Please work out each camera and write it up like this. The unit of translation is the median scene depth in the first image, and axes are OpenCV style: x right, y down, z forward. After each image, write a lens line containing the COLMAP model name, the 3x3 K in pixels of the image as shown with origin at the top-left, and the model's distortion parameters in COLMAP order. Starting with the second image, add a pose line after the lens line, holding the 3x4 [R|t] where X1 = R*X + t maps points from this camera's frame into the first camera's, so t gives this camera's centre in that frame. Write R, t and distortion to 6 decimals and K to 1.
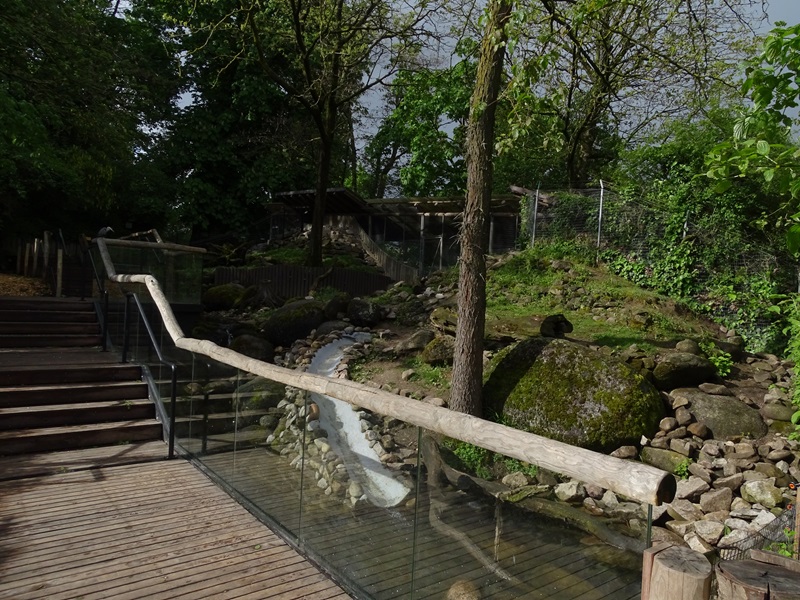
lens RADIAL K [[569.1, 0, 400.0], [0, 569.1, 300.0], [0, 0, 1]] dist [0.084223, -0.000765]
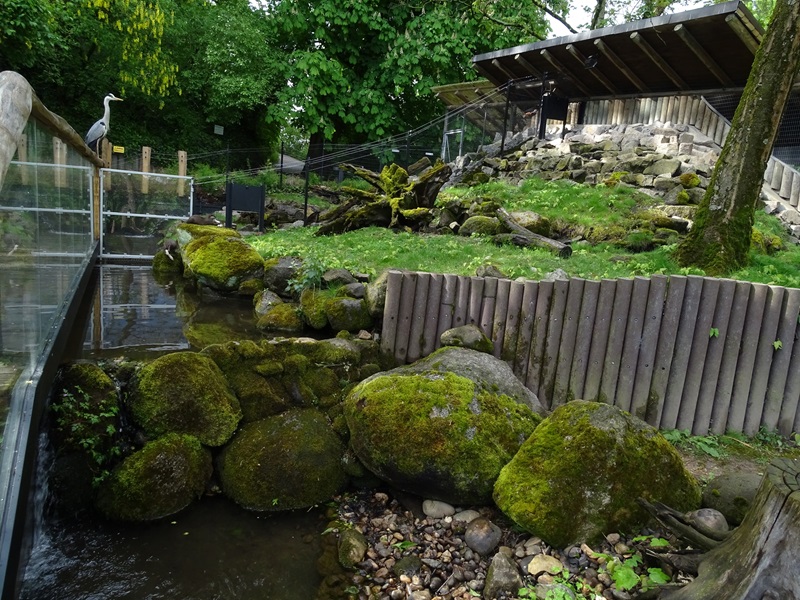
lens RADIAL K [[569.1, 0, 400.0], [0, 569.1, 300.0], [0, 0, 1]] dist [0.084223, -0.000765]
pose [[0.981279, 0.059749, -0.183086, -0.141927], [-0.035205, 0.990290, 0.134487, -0.039348], [0.189344, -0.125523, 0.973855, 0.397977]]
